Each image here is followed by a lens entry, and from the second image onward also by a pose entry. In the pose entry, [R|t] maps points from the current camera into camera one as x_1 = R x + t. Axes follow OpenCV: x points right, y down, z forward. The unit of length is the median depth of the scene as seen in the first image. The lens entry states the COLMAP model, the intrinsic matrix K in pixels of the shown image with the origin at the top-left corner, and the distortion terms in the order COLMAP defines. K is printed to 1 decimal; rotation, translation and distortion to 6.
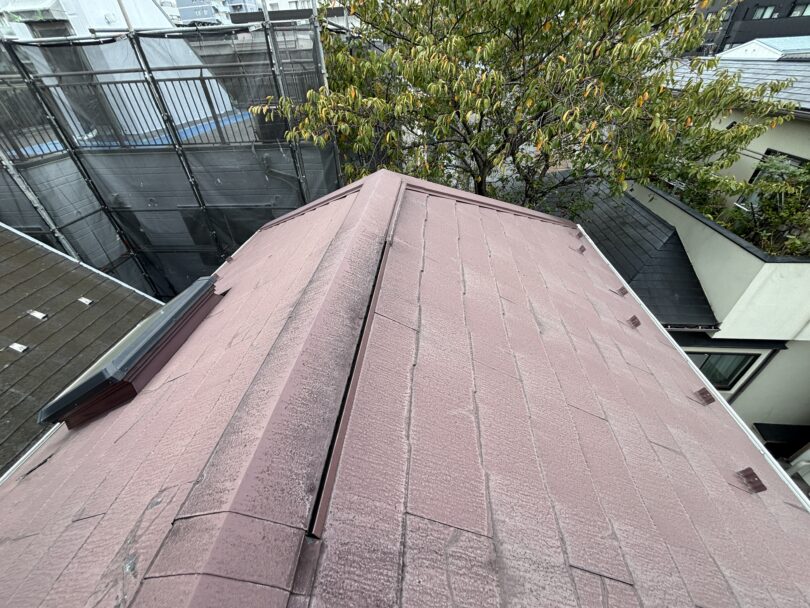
lens RADIAL K [[325.2, 0, 402.6], [0, 325.2, 301.9], [0, 0, 1]] dist [-0.002363, -0.000025]
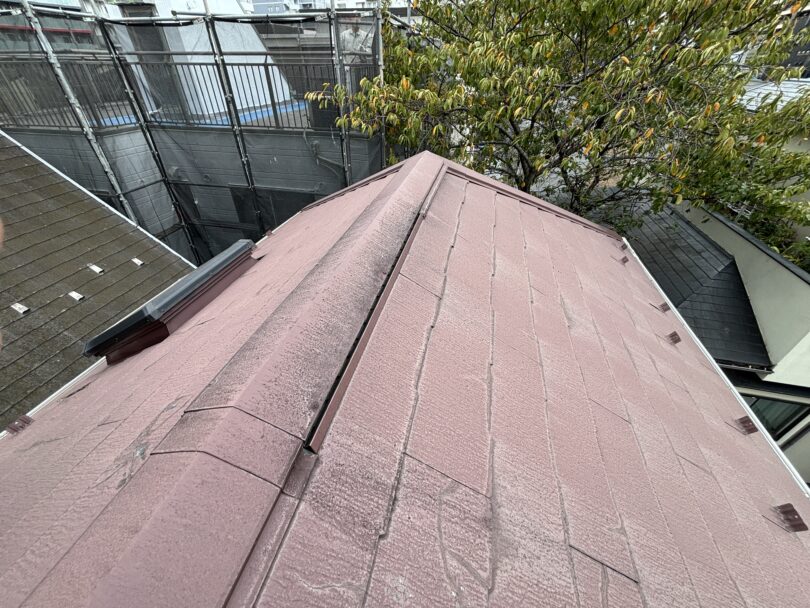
lens RADIAL K [[325.2, 0, 402.8], [0, 325.2, 300.3], [0, 0, 1]] dist [-0.002363, -0.000025]
pose [[0.989009, 0.120055, -0.086302, 0.006677], [-0.120866, 0.992660, -0.004213, 0.036863], [0.085163, 0.014597, 0.996260, 0.001409]]
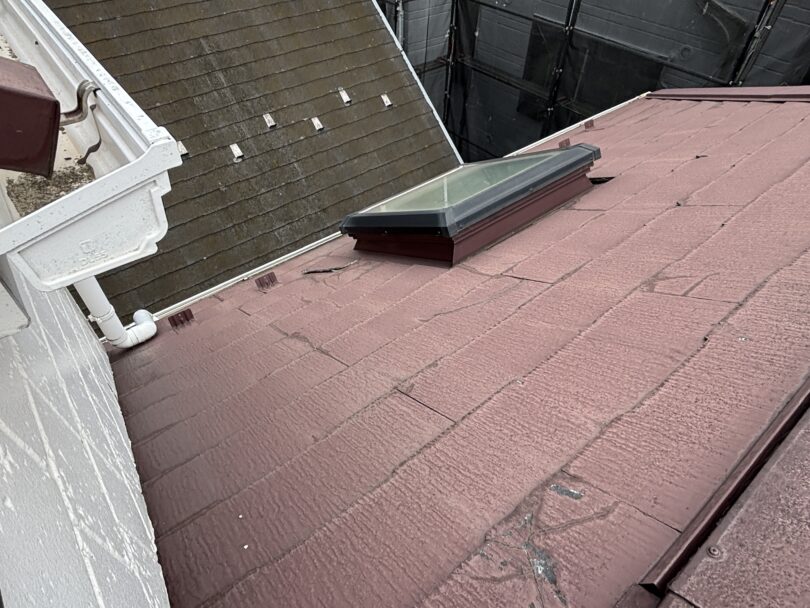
lens RADIAL K [[501.5, 0, 400.5], [0, 501.5, 302.0], [0, 0, 1]] dist [-0.011134, -0.000710]
pose [[0.682684, 0.554669, -0.475694, -0.137780], [-0.463376, 0.831983, 0.305103, 0.030114], [0.565000, 0.012136, 0.825002, -0.002817]]
